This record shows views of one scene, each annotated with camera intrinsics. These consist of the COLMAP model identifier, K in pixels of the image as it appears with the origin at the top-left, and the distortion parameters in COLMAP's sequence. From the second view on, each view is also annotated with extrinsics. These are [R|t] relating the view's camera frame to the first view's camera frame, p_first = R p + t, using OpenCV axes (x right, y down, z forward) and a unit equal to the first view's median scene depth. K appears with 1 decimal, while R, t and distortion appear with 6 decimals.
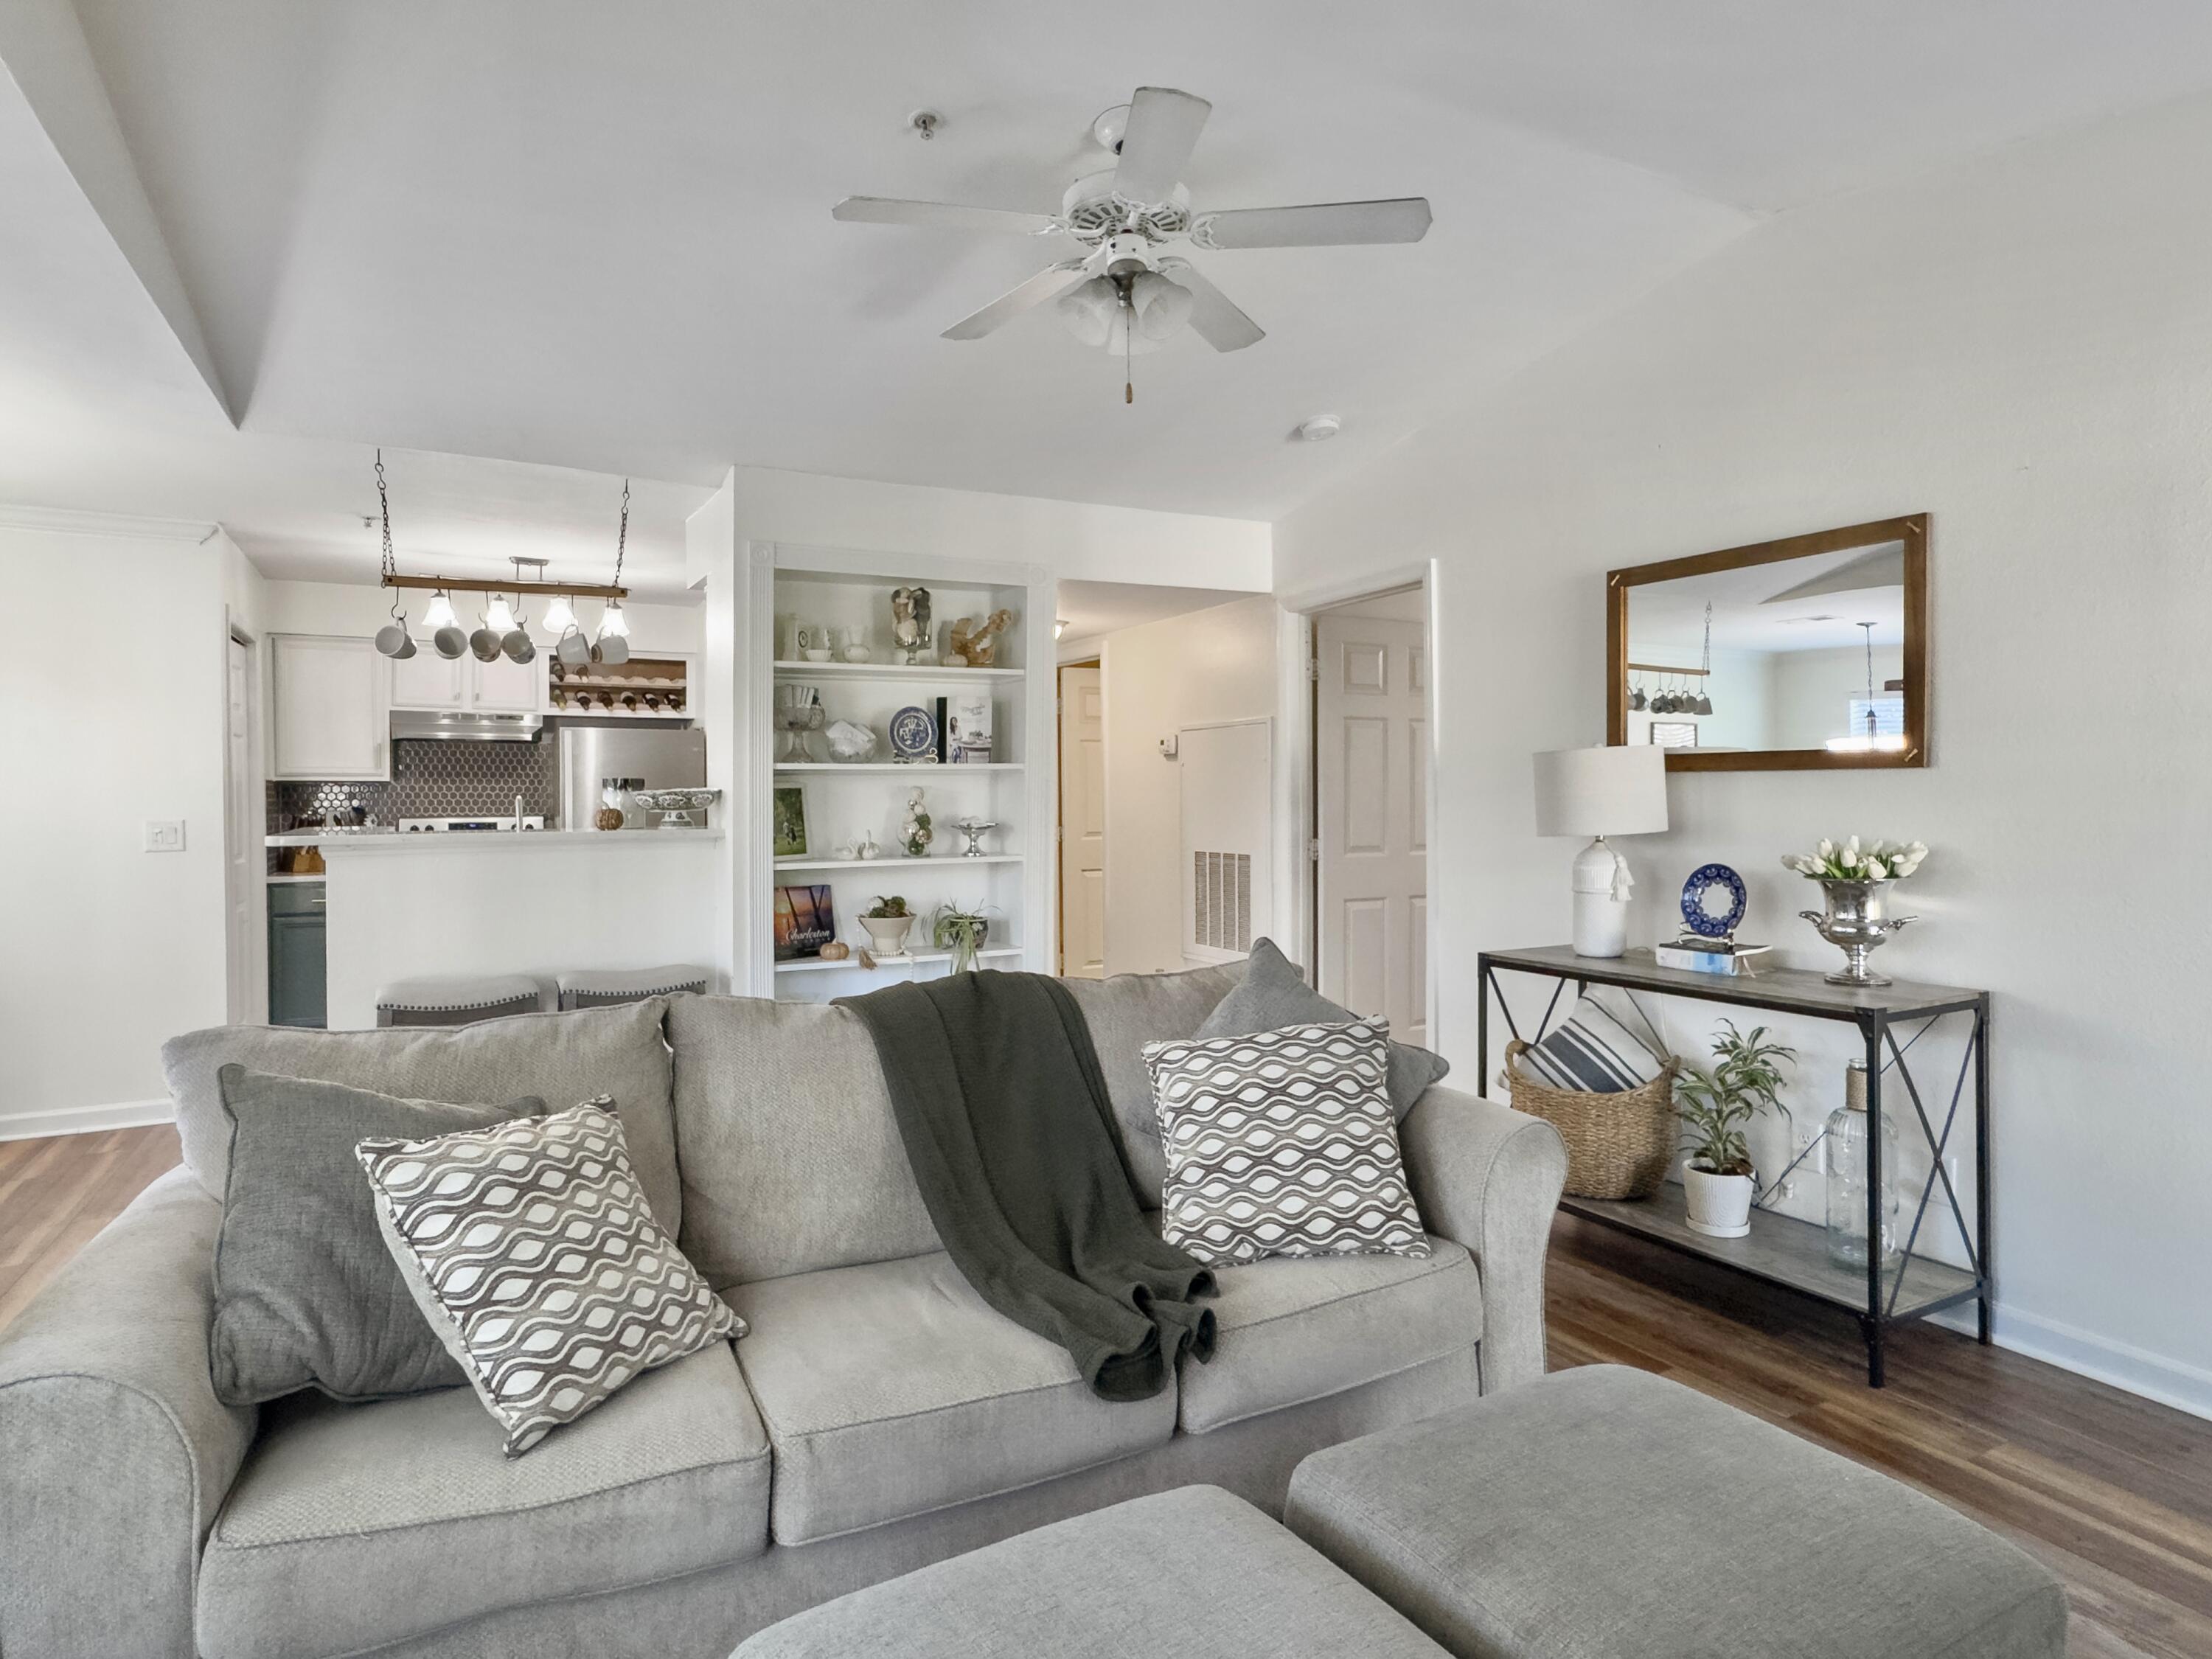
lens RADIAL K [[1234.9, 0, 1104.3], [0, 1234.9, 776.6], [0, 0, 1]] dist [-0.003418, -0.000664]
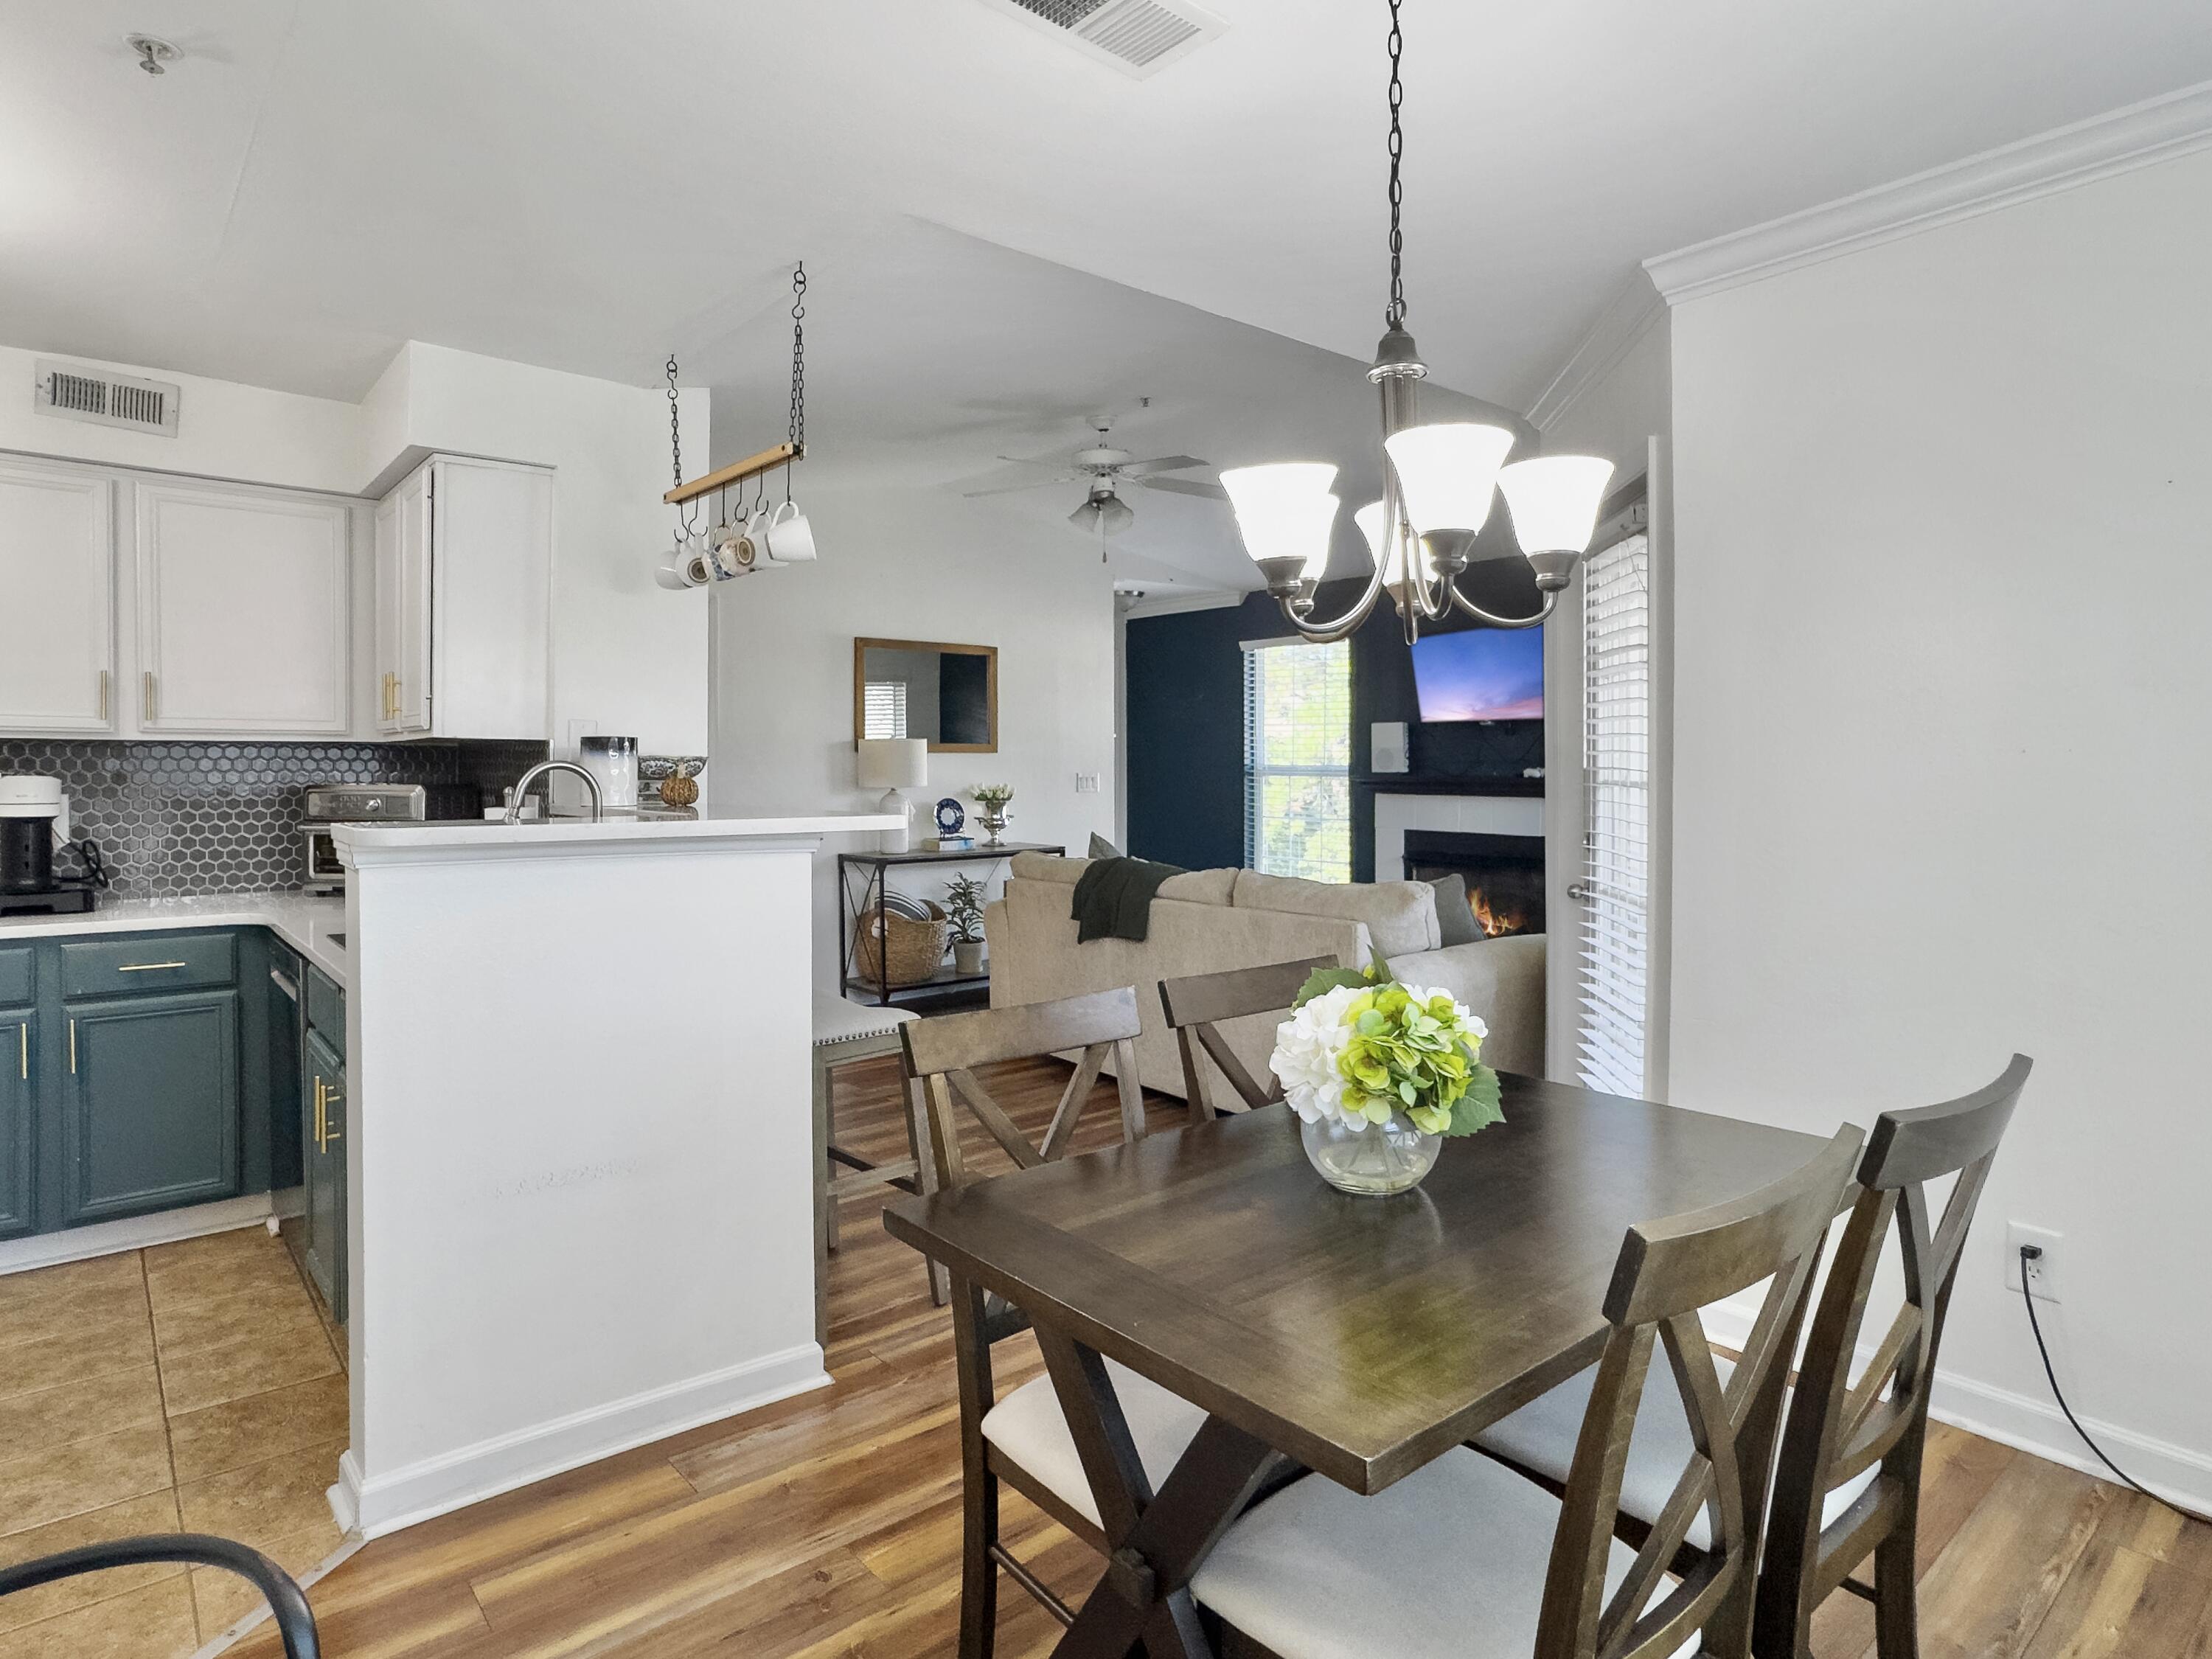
lens RADIAL K [[1234.9, 0, 1104.3], [0, 1234.9, 776.6], [0, 0, 1]] dist [-0.003418, -0.000664]
pose [[-0.186257, -0.006817, 0.982477, -1.104520], [-0.015164, 0.999877, 0.004063, 0.015838], [-0.982384, -0.014142, -0.186338, 0.791781]]
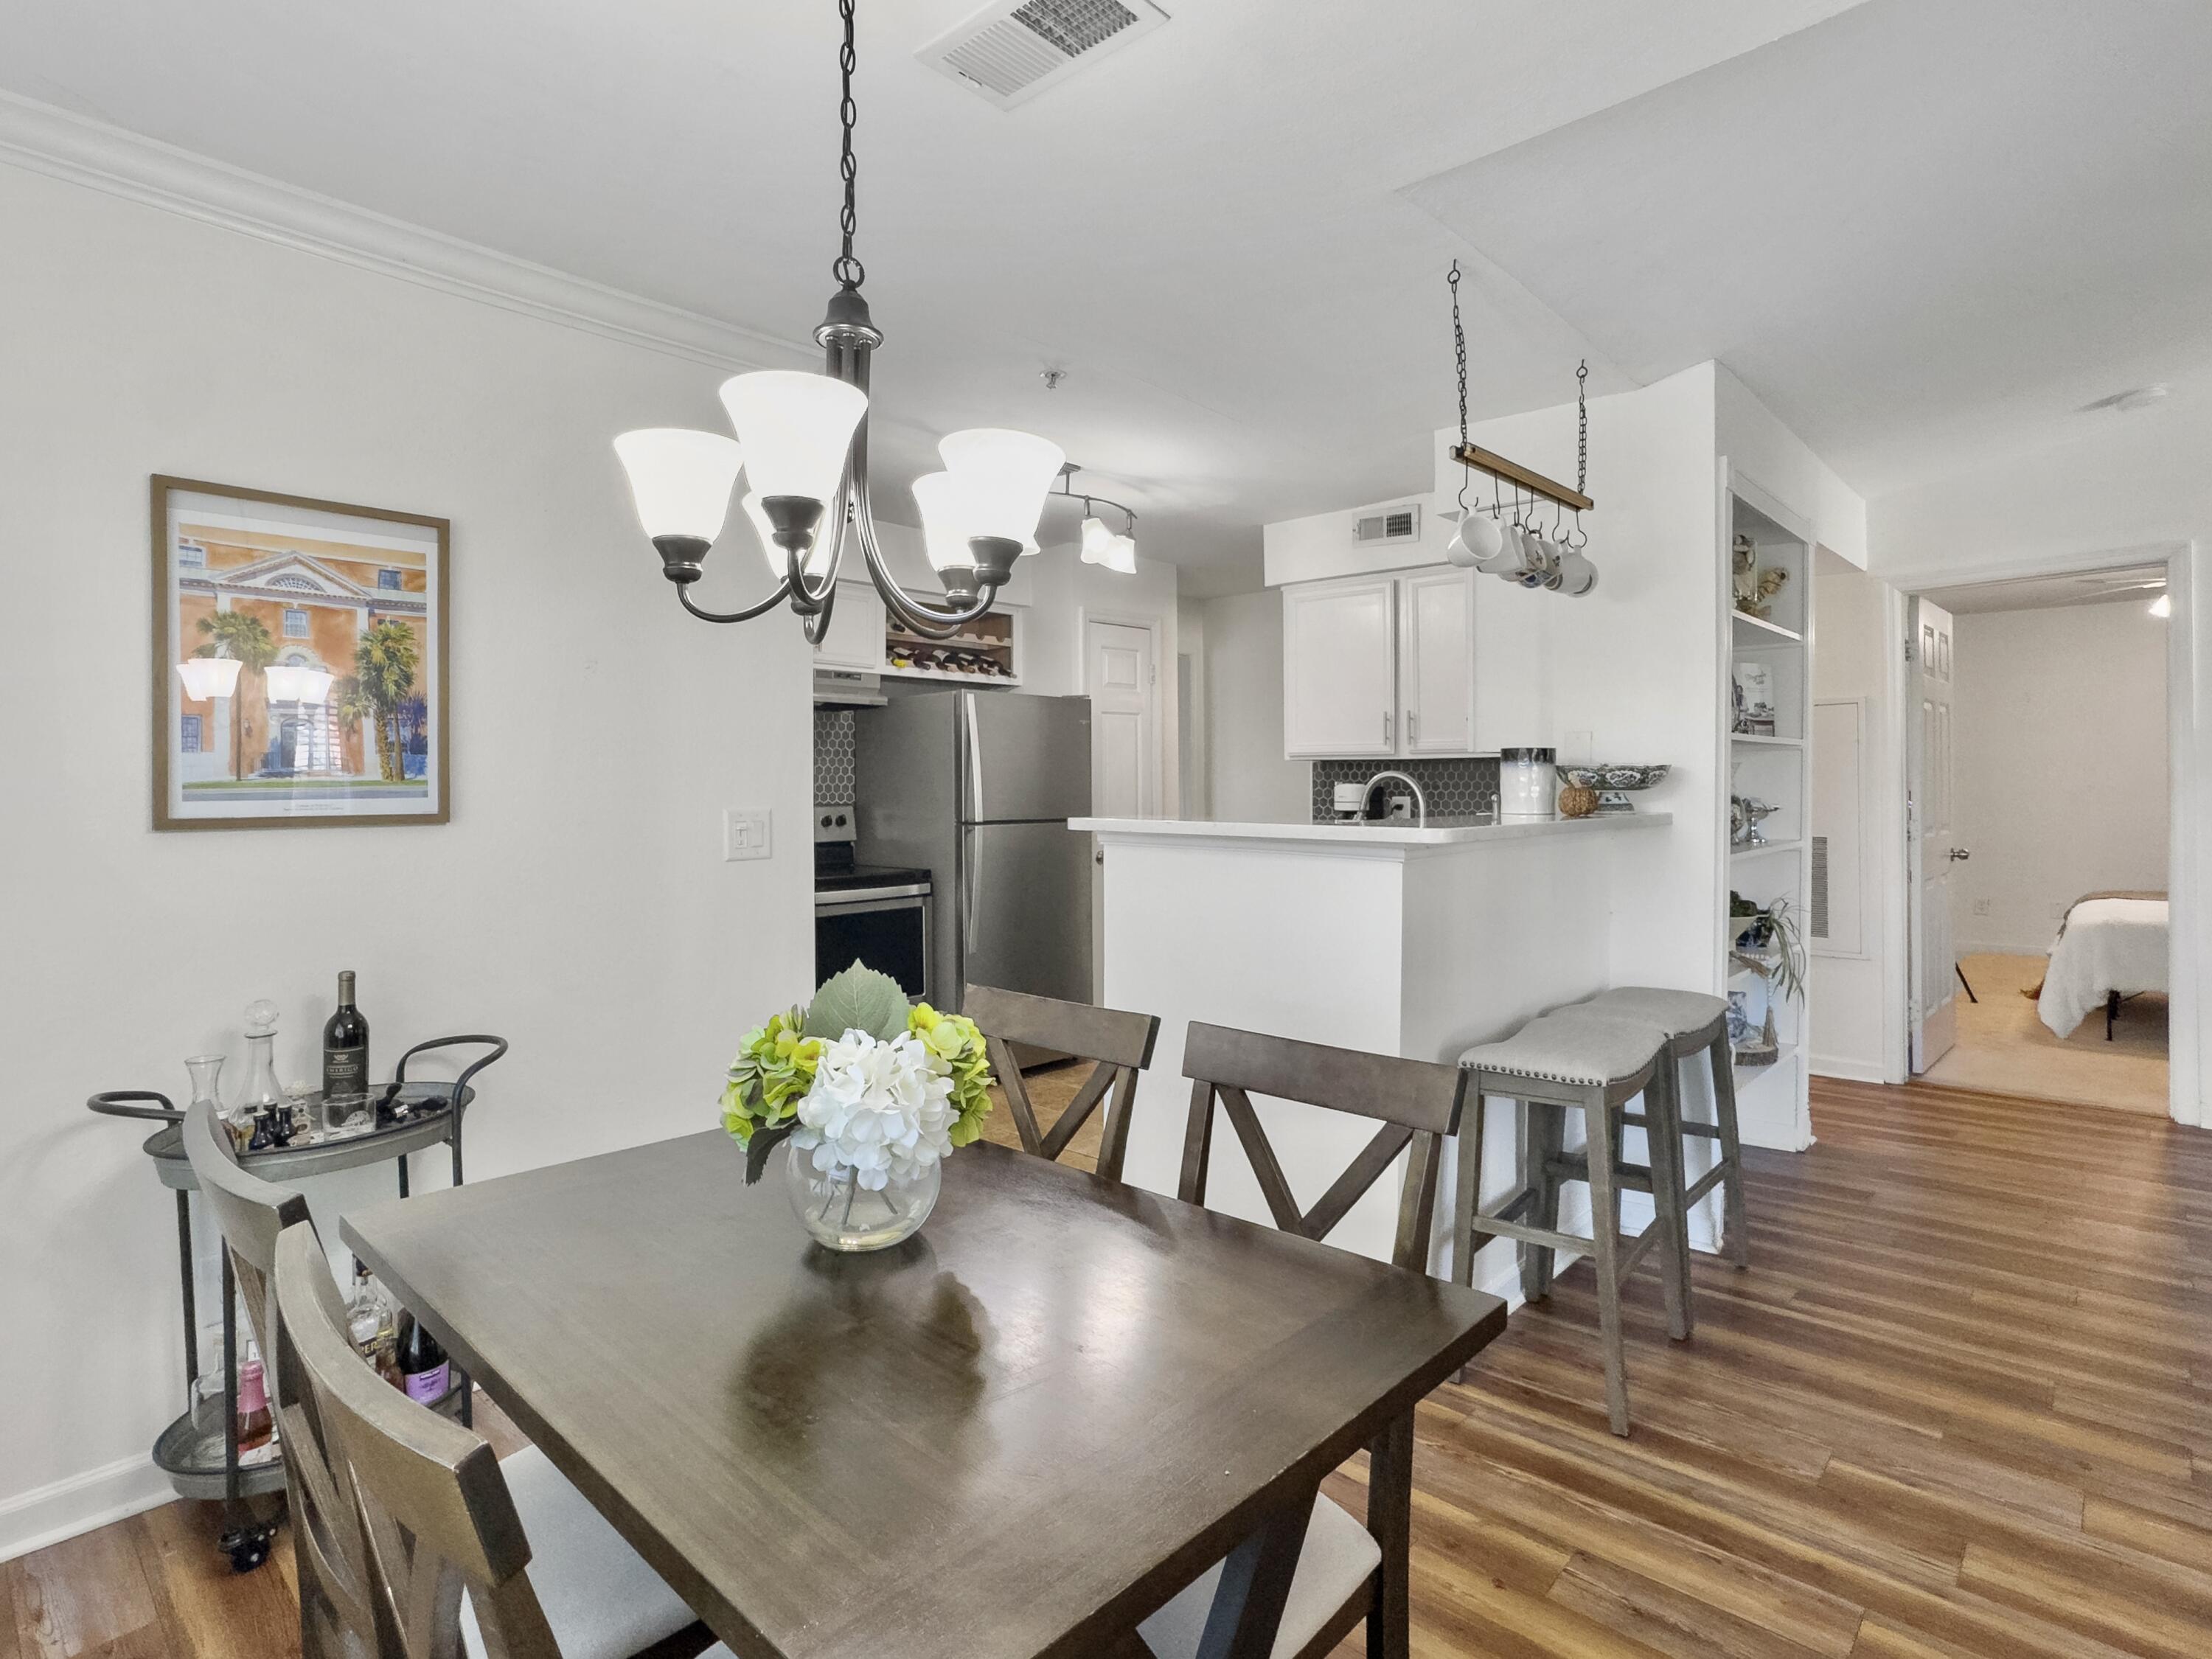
lens RADIAL K [[1129.9, 0, 1097.0], [0, 1129.9, 770.3], [0, 0, 1]] dist [0.002089, 0.000595]
pose [[0.953183, 0.007620, 0.302297, -0.810791], [-0.010360, 0.999918, 0.007464, 0.010939], [-0.302215, -0.010246, 0.953185, 0.375331]]
